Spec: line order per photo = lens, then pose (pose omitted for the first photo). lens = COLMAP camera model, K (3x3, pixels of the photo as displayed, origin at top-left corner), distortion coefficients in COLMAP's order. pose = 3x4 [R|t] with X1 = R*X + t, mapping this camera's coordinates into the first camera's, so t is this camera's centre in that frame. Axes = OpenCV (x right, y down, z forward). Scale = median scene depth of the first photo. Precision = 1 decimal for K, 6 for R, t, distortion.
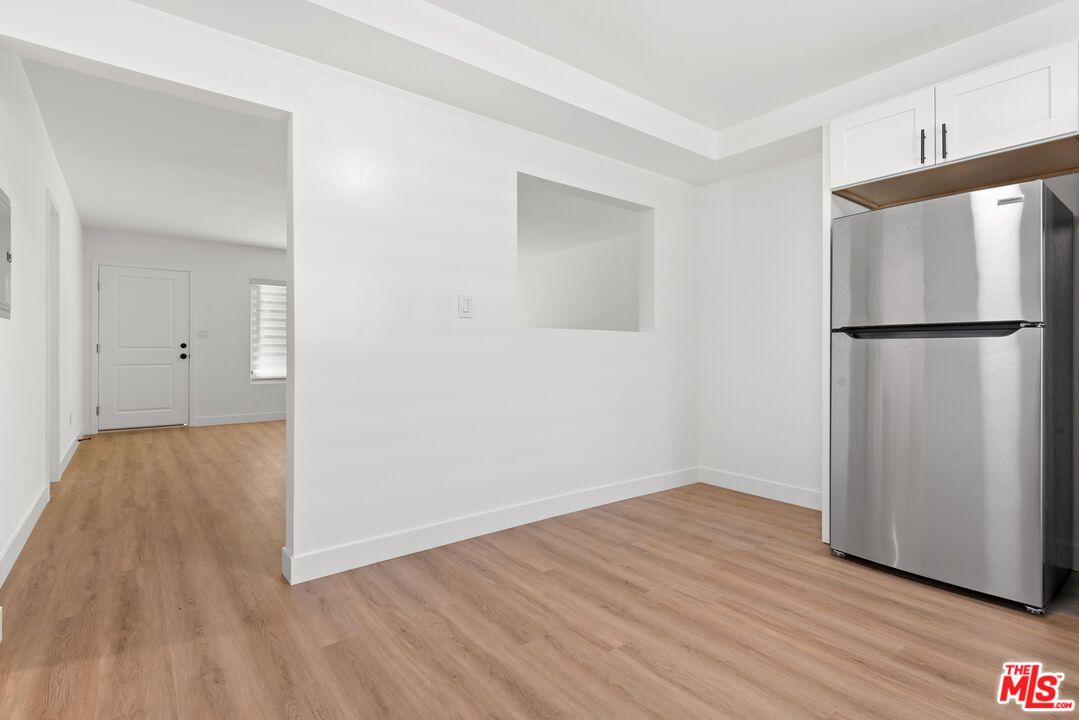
lens RADIAL K [[521.0, 0, 540.0], [0, 521.0, 347.5], [0, 0, 1]] dist [0.012636, -0.004193]
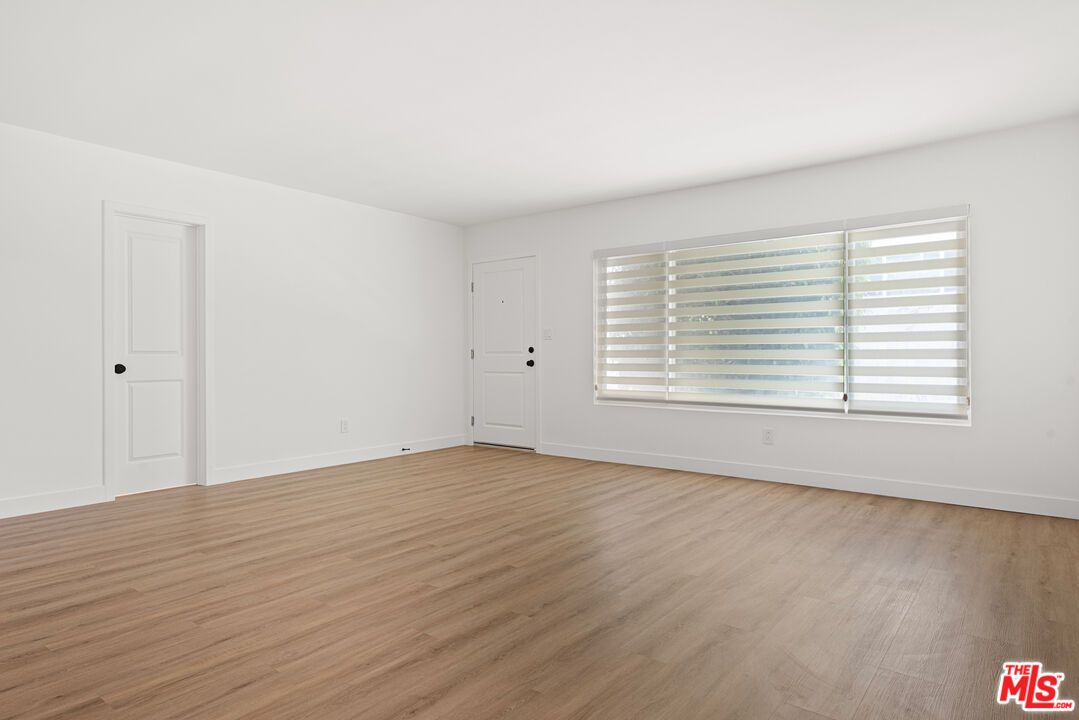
lens RADIAL K [[636.3, 0, 543.0], [0, 636.3, 355.4], [0, 0, 1]] dist [0.016600, -0.007904]
pose [[0.228877, -0.002358, -0.973452, 0.542157], [0.008020, 0.999968, -0.000537, 0.011245], [0.973422, -0.007684, 0.228889, 1.655824]]
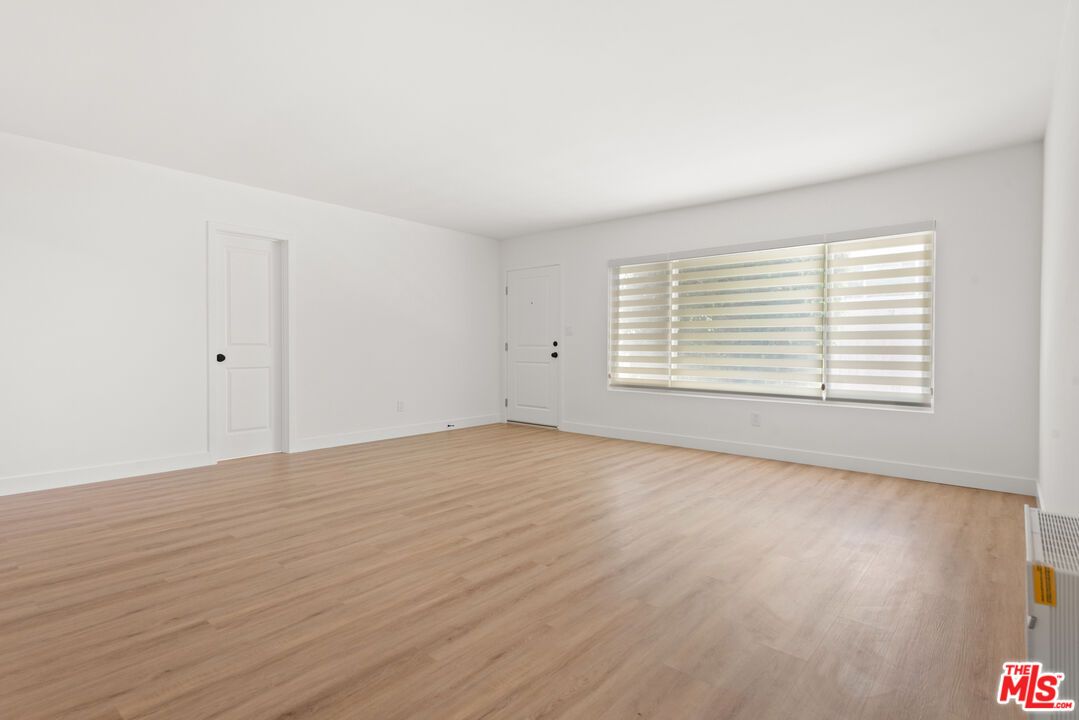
lens RADIAL K [[539.8, 0, 541.4], [0, 539.8, 354.6], [0, 0, 1]] dist [0.019738, -0.007661]
pose [[0.179183, 0.013749, -0.983720, 0.565212], [0.001698, 0.999897, 0.014284, 0.004277], [0.983814, -0.004230, 0.179142, 1.664261]]
